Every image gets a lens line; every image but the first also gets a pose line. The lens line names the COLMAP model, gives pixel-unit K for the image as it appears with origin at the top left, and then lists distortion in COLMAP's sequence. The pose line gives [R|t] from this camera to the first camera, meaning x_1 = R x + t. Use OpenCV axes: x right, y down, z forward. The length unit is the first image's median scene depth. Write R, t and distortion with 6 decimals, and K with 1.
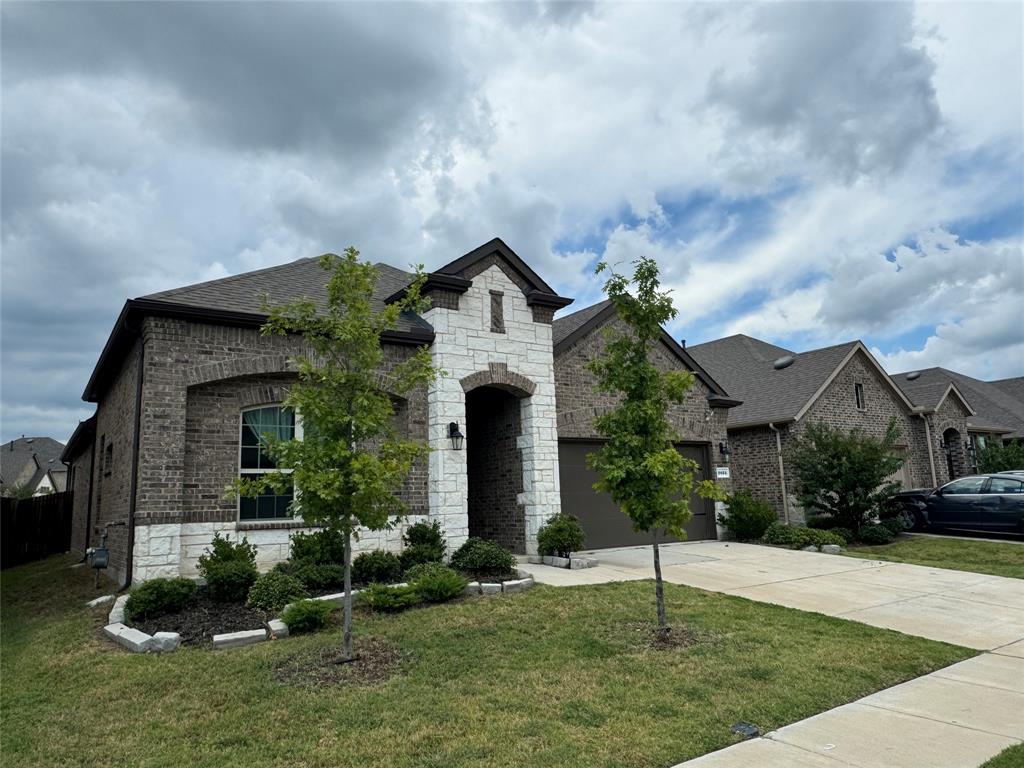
lens RADIAL K [[695.0, 0, 511.8], [0, 695.0, 386.7], [0, 0, 1]] dist [-0.043896, 0.002061]
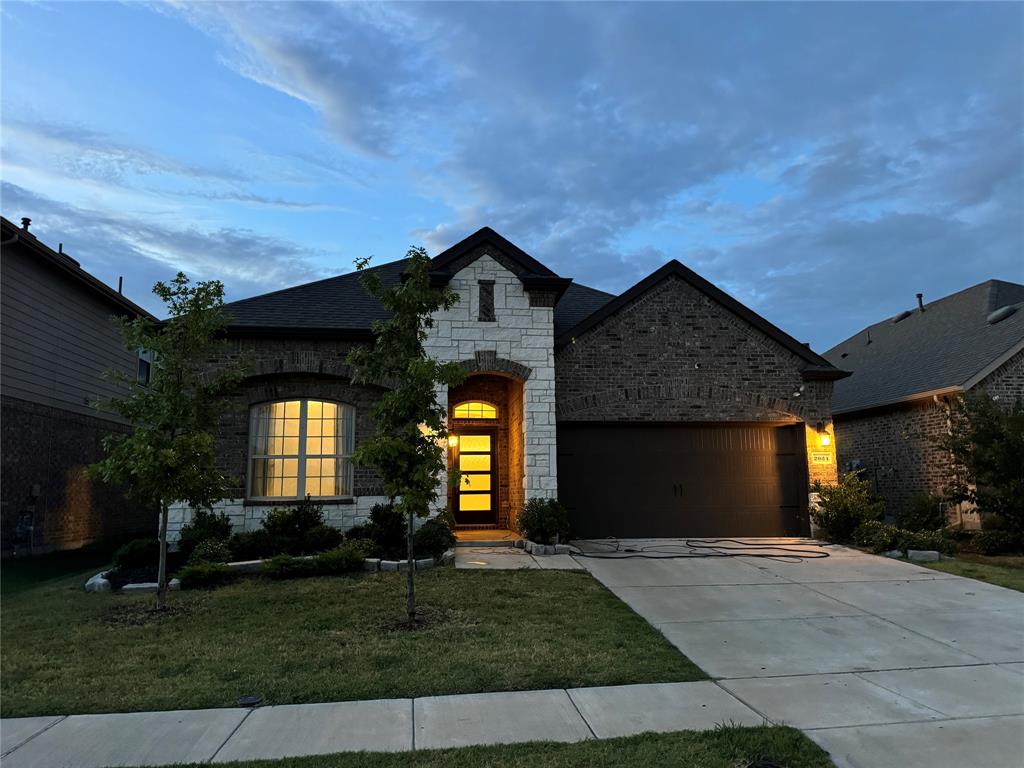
lens RADIAL K [[715.1, 0, 513.3], [0, 715.1, 384.4], [0, 0, 1]] dist [0.034790, -0.048785]
pose [[0.891527, -0.043189, -0.450904, 0.477120], [0.054928, 0.998406, 0.012974, 0.003589], [0.449625, -0.036334, 0.892478, 0.069984]]
